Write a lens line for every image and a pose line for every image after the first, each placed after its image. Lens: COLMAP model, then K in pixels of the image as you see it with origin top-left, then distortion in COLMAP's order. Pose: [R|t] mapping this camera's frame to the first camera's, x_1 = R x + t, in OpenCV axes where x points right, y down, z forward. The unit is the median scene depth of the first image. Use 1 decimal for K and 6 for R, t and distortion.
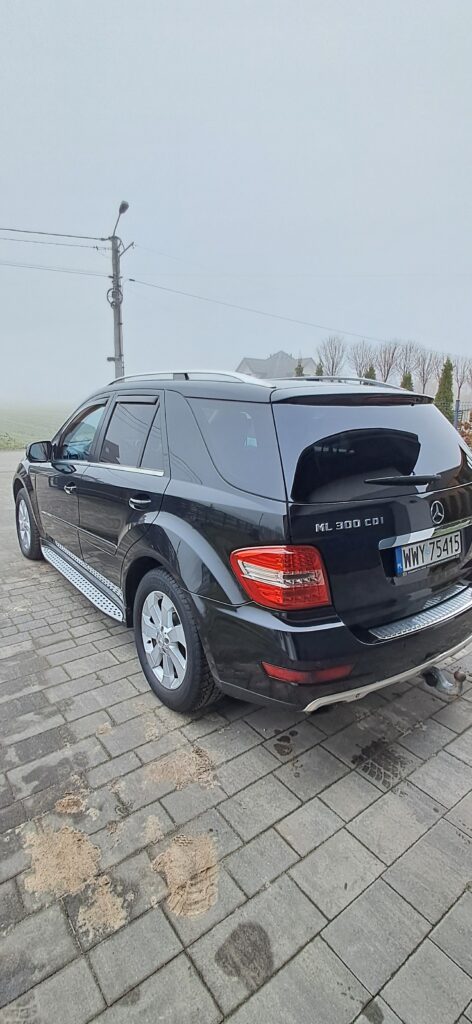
lens RADIAL K [[459.7, 0, 234.9], [0, 459.7, 509.1], [0, 0, 1]] dist [0.029473, -0.022880]
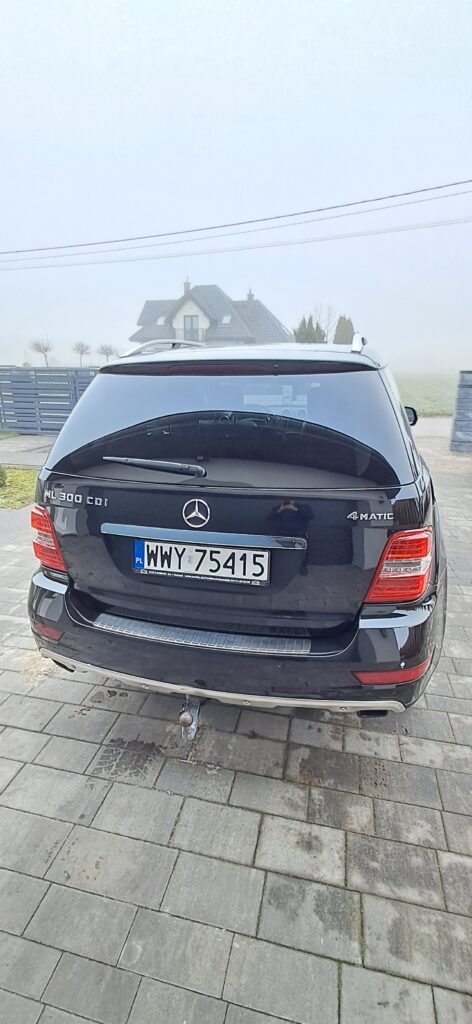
lens RADIAL K [[459.7, 0, 234.9], [0, 459.7, 509.1], [0, 0, 1]] dist [0.029473, -0.022880]
pose [[0.643370, 0.207118, -0.737005, 1.062464], [-0.159167, 0.977859, 0.135859, -0.117272], [0.748826, 0.029899, 0.662092, 0.529889]]
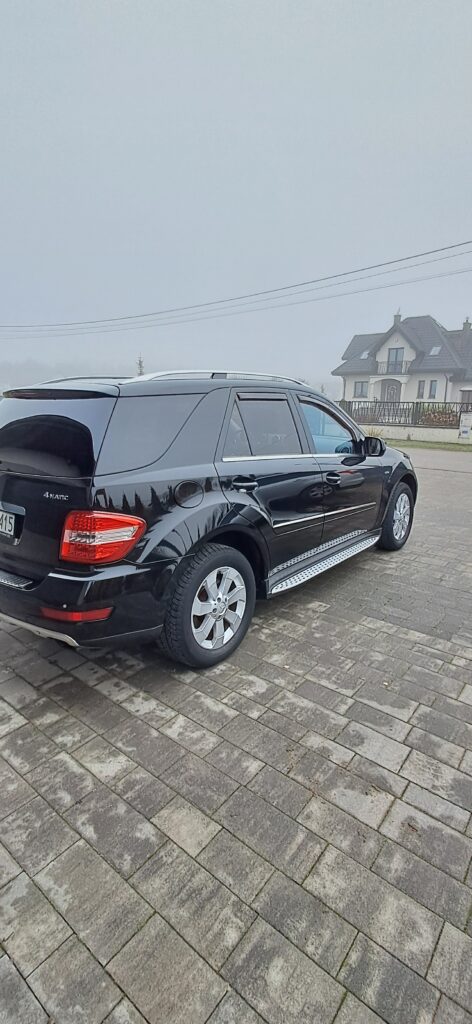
lens RADIAL K [[462.8, 0, 236.0], [0, 462.8, 512.0], [0, 0, 1]] dist [0.012731, -0.000076]
pose [[0.248353, 0.214522, -0.944617, 1.786904], [-0.221679, 0.961877, 0.160159, -0.270771], [0.942963, 0.169626, 0.286440, 1.289209]]
